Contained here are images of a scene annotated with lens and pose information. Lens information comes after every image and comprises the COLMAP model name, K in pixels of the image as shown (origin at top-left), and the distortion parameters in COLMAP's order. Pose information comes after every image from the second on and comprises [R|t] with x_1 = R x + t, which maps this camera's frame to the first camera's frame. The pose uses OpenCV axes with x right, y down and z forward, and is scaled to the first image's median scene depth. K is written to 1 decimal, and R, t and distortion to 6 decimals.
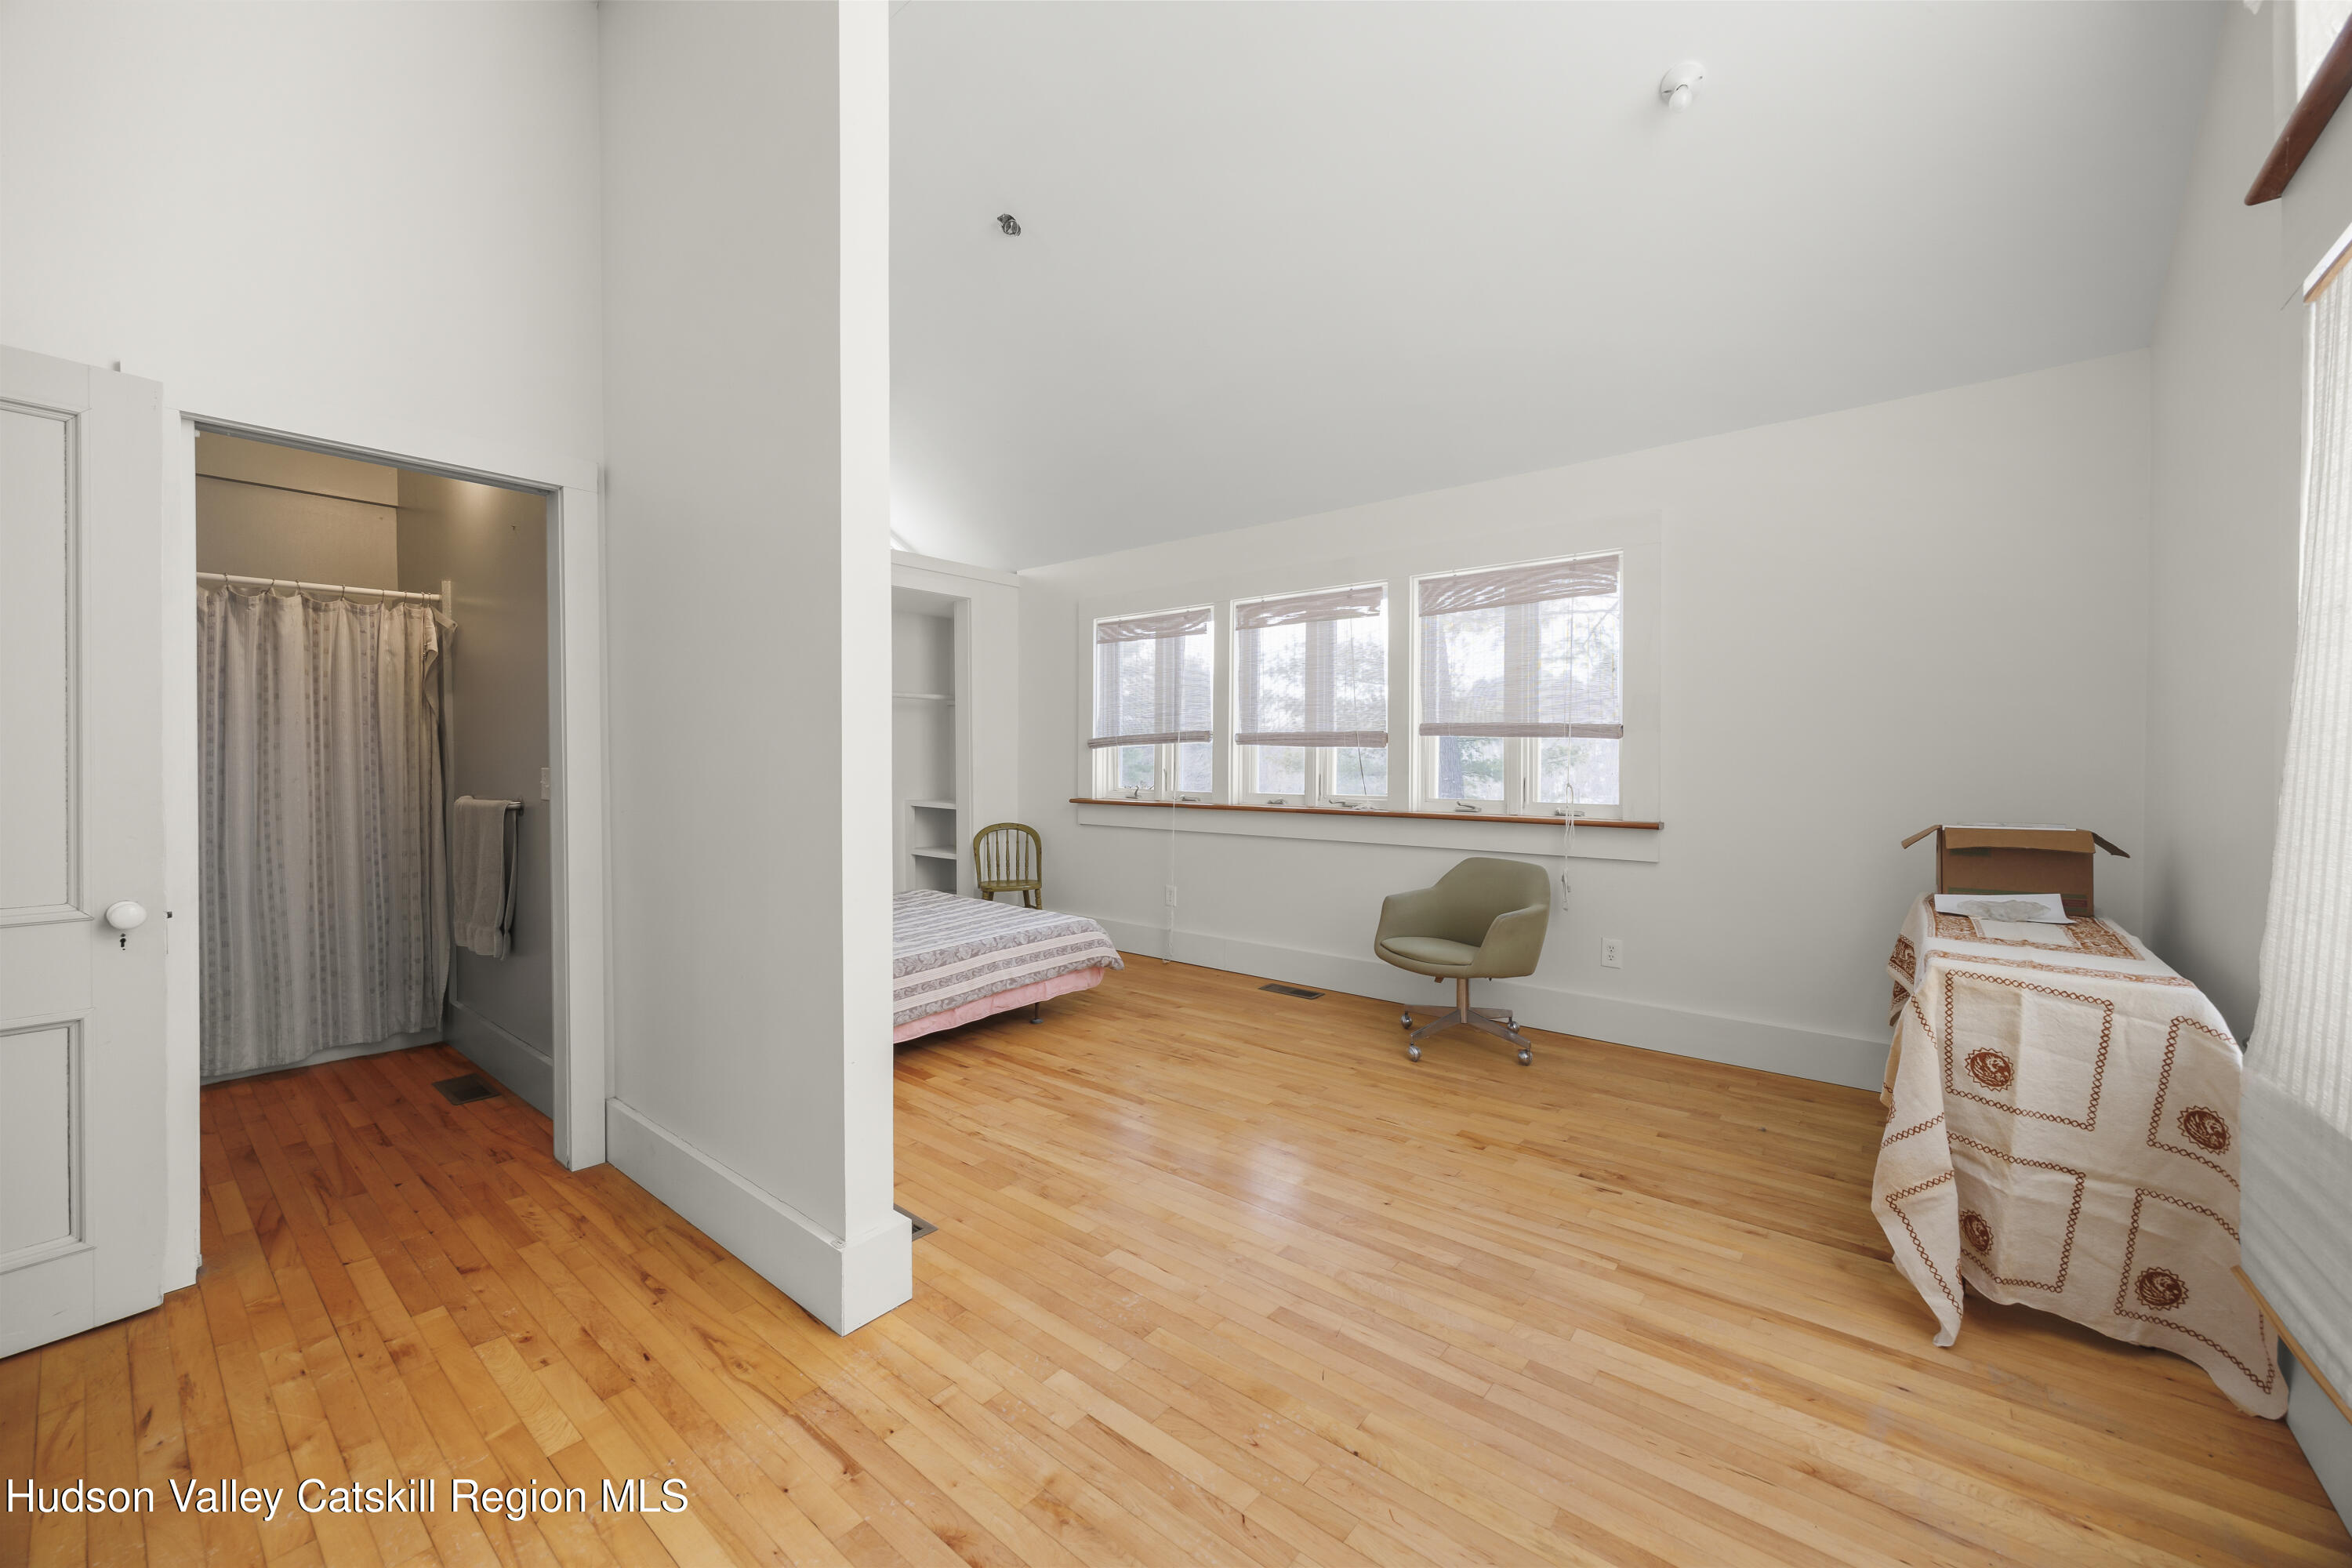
lens RADIAL K [[916.0, 0, 1178.4], [0, 916.0, 777.7], [0, 0, 1]] dist [0.003837, -0.000821]
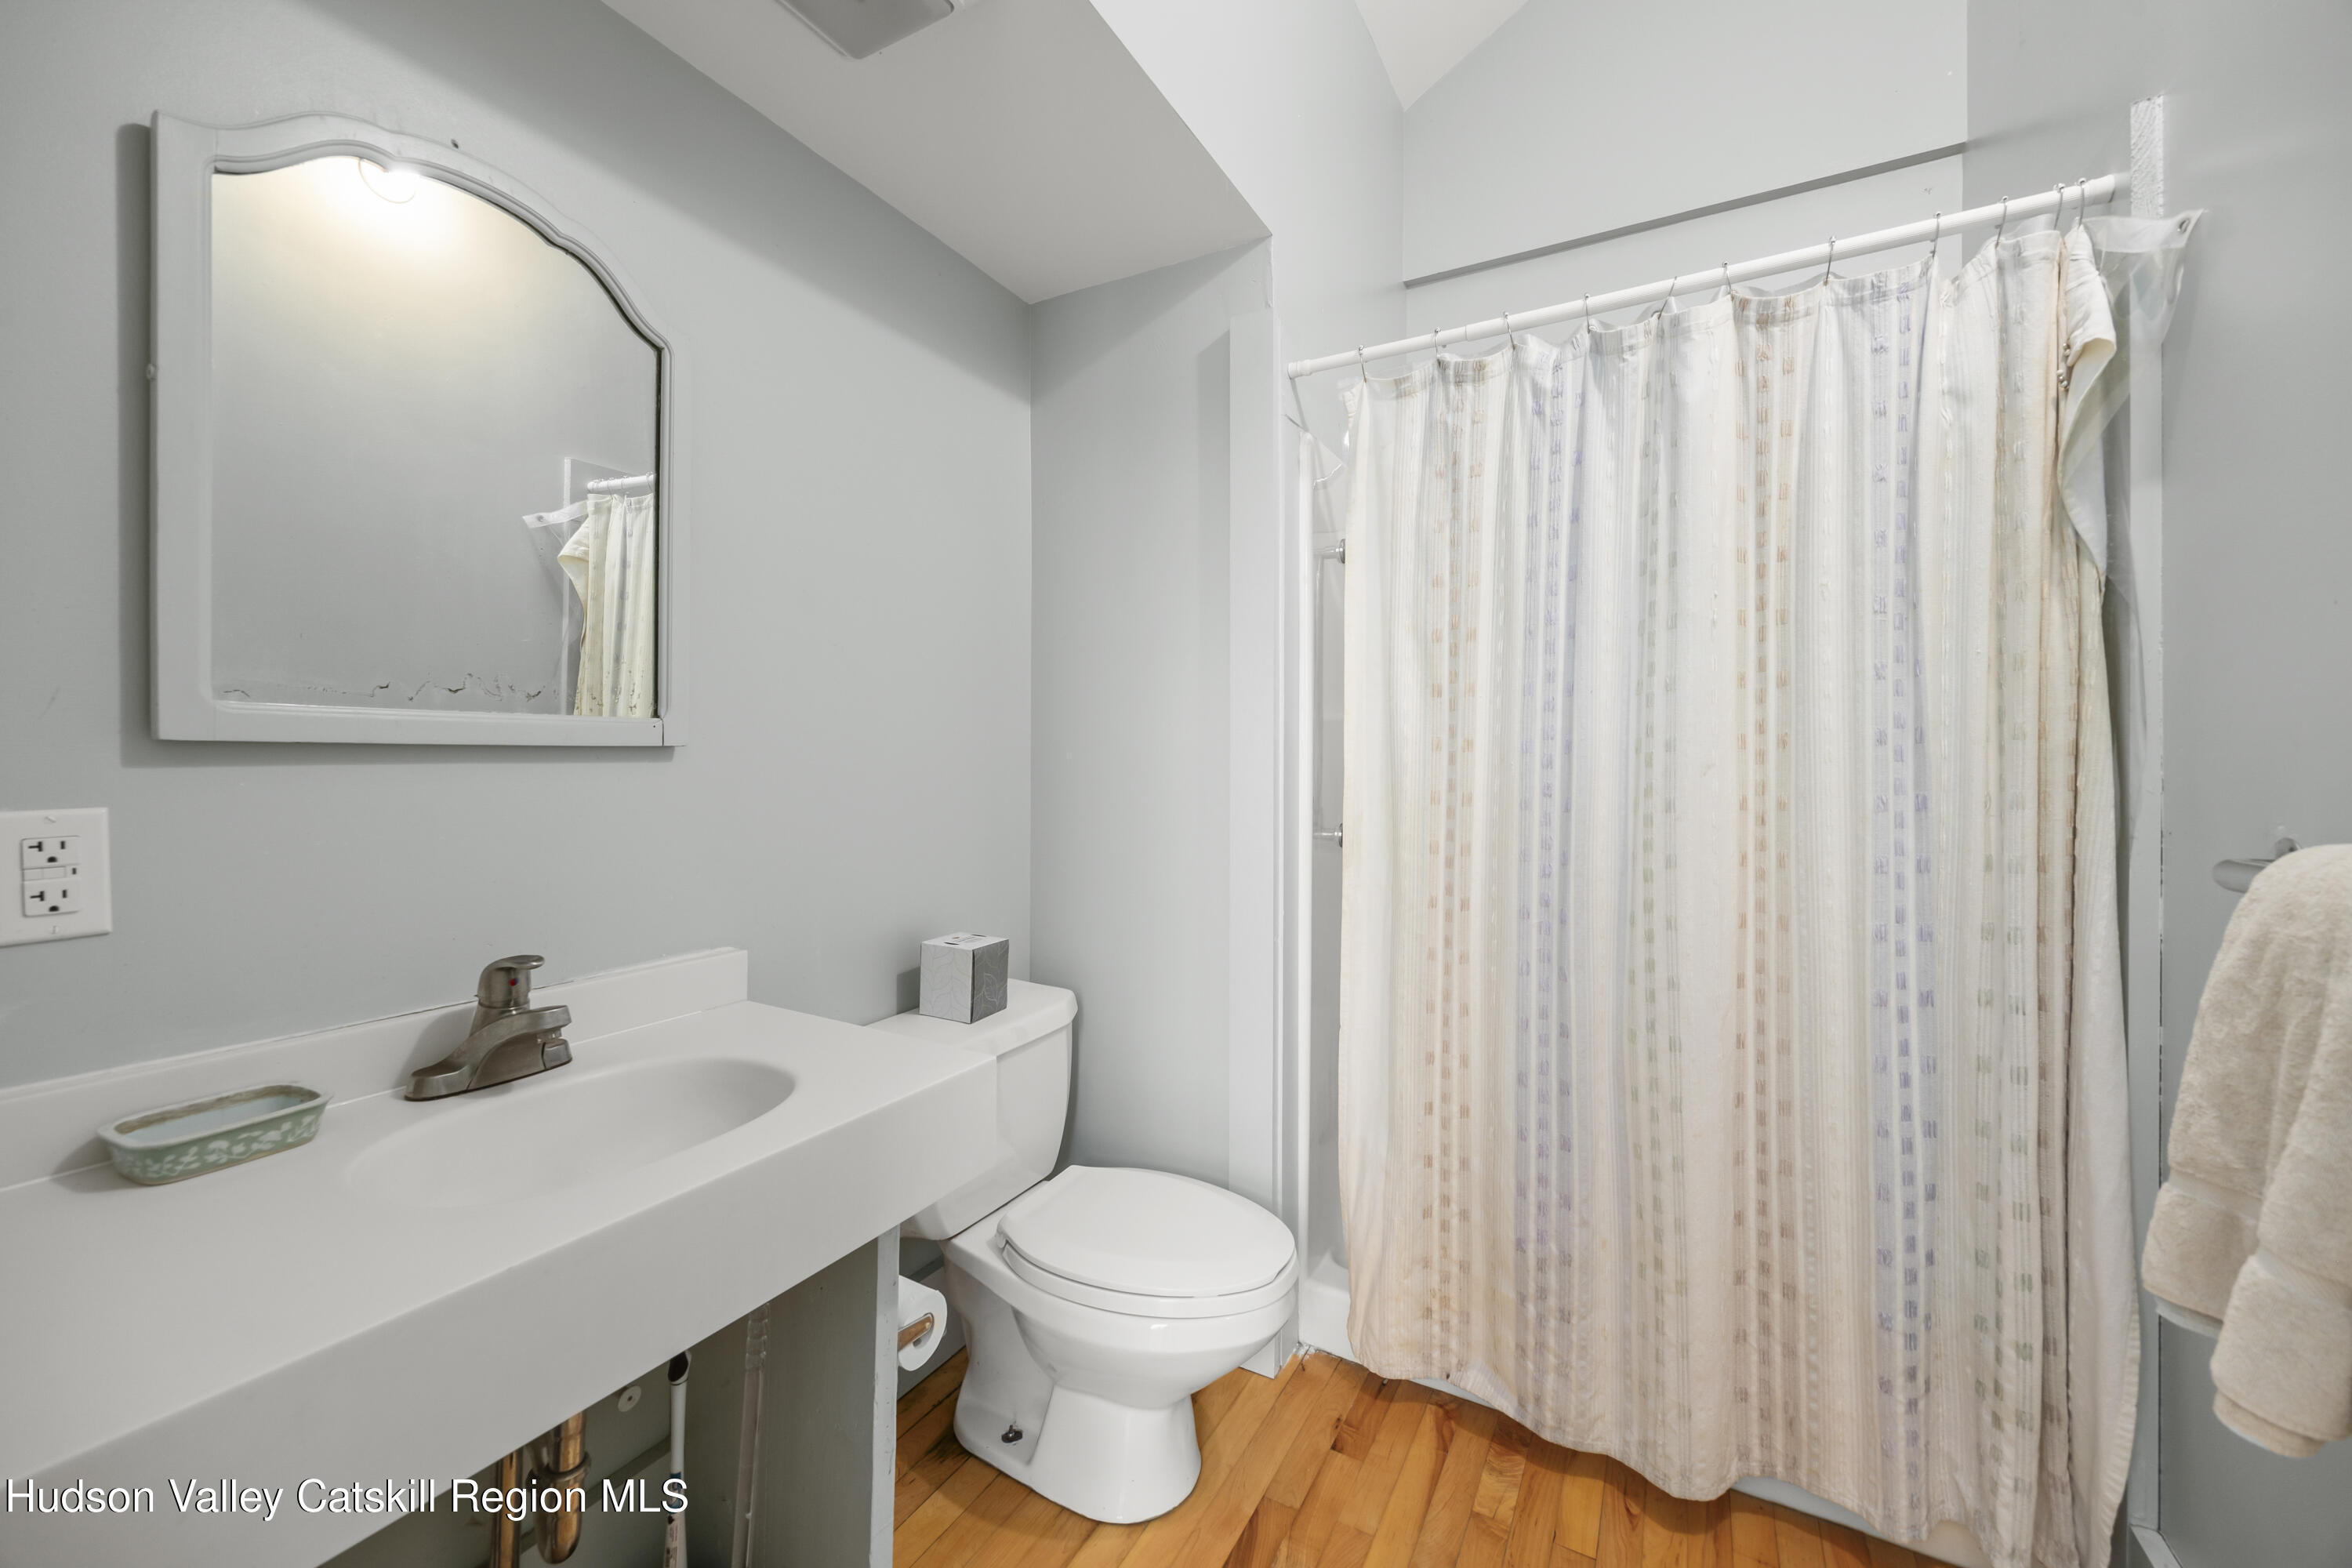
lens RADIAL K [[916.0, 0, 1181.2], [0, 916.0, 774.7], [0, 0, 1]] dist [0.003837, -0.000821]
pose [[0.175898, -0.004669, -0.984397, -0.589732], [-0.026800, 0.999595, -0.009530, 0.014204], [0.984044, 0.028058, 0.175701, 0.680211]]
